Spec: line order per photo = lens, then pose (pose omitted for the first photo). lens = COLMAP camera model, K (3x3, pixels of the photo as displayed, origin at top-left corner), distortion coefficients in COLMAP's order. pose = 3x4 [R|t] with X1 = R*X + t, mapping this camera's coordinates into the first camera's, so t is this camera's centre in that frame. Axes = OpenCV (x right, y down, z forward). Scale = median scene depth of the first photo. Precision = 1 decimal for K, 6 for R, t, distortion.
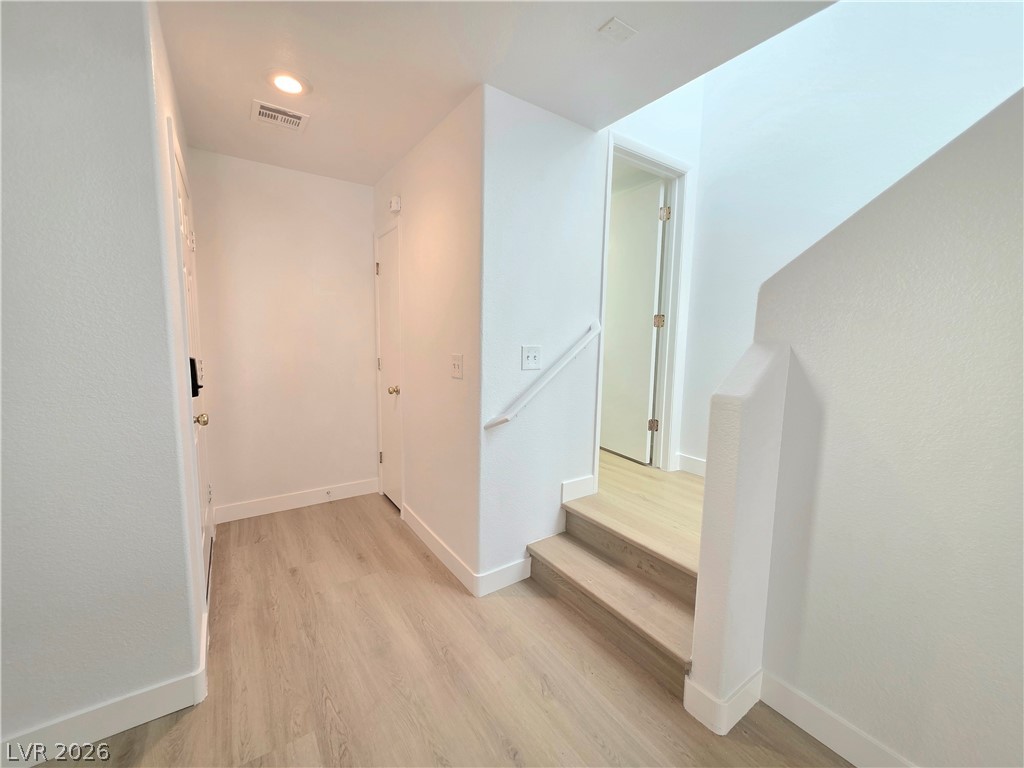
lens RADIAL K [[410.3, 0, 510.4], [0, 410.3, 382.8], [0, 0, 1]] dist [0.003709, -0.000174]
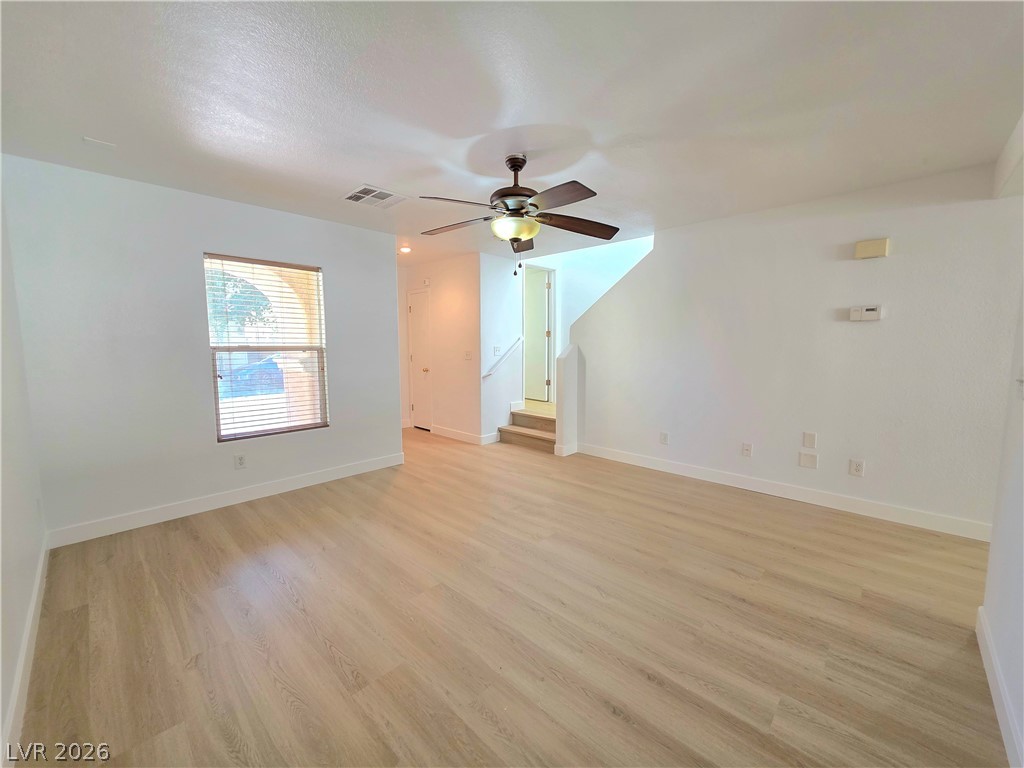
lens RADIAL K [[410.3, 0, 513.1], [0, 410.3, 387.7], [0, 0, 1]] dist [0.003709, -0.000174]
pose [[0.977926, -0.043682, 0.204336, -0.385112], [0.043793, 0.999033, 0.003981, 0.161979], [-0.204312, 0.005055, 0.978893, -1.509164]]
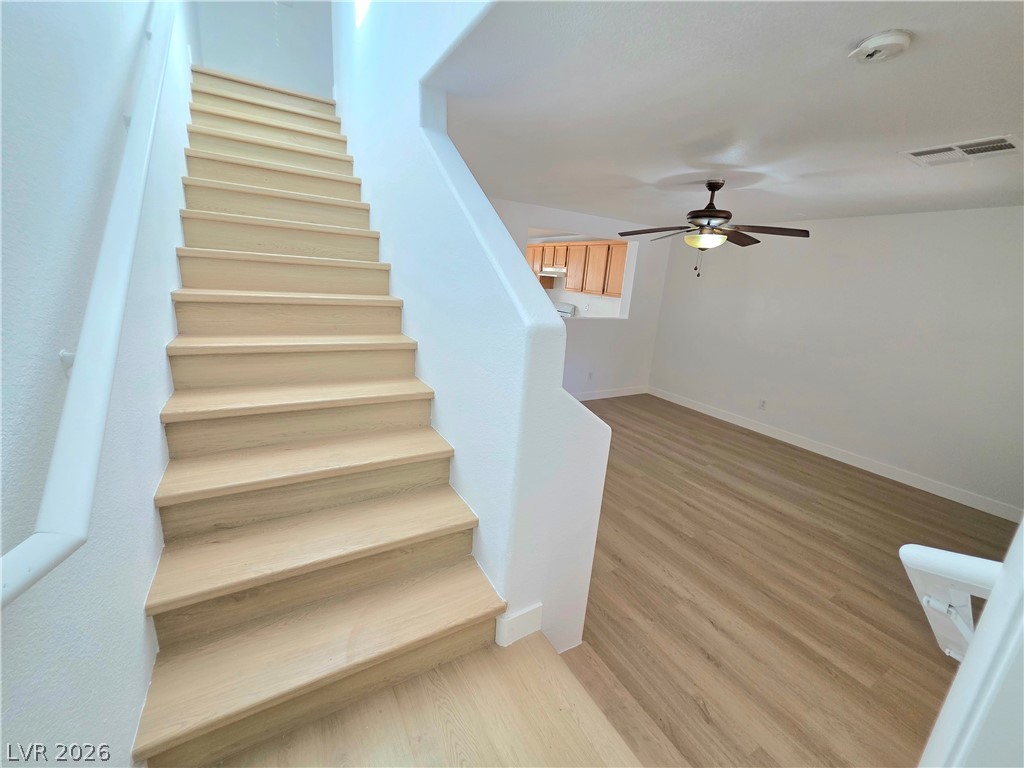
lens RADIAL K [[410.3, 0, 512.4], [0, 410.3, 384.1], [0, 0, 1]] dist [0.003709, -0.000174]
pose [[-0.993695, -0.102298, 0.045876, 0.456950], [-0.078489, 0.926952, 0.366877, -0.297337], [-0.080055, 0.360963, -0.929138, 1.280373]]
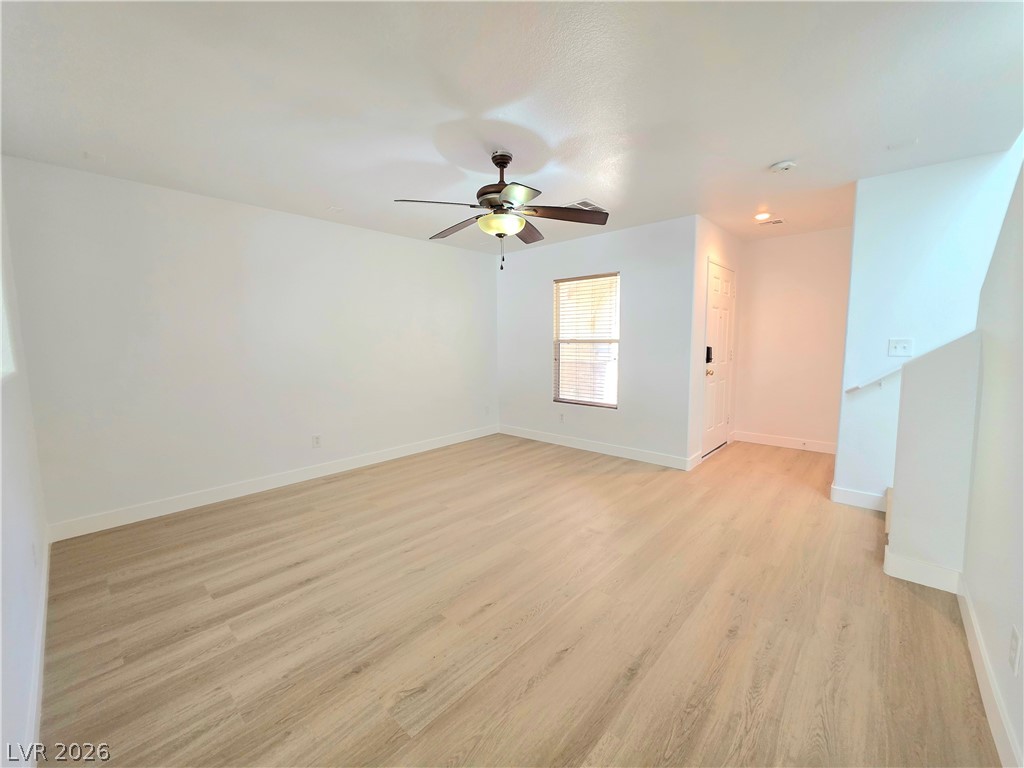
lens RADIAL K [[410.3, 0, 507.5], [0, 410.3, 387.8], [0, 0, 1]] dist [0.003709, -0.000174]
pose [[0.220304, 0.089889, -0.971281, 1.110521], [-0.097185, 0.992813, 0.069839, 0.103976], [0.970578, 0.079008, 0.227456, -0.578427]]
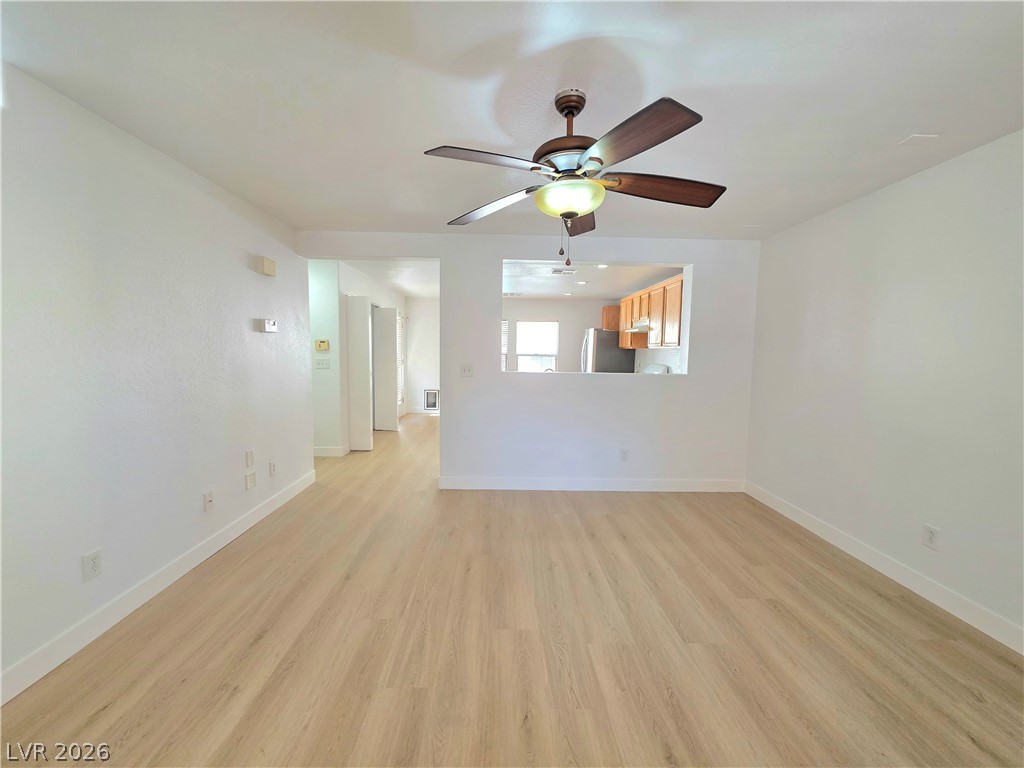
lens RADIAL K [[410.3, 0, 509.2], [0, 410.3, 384.0], [0, 0, 1]] dist [0.003709, -0.000174]
pose [[-0.835660, -0.075480, 0.544036, -0.498534], [0.033377, 0.981703, 0.187471, -0.082955], [-0.548232, 0.174820, -0.817850, 0.461000]]
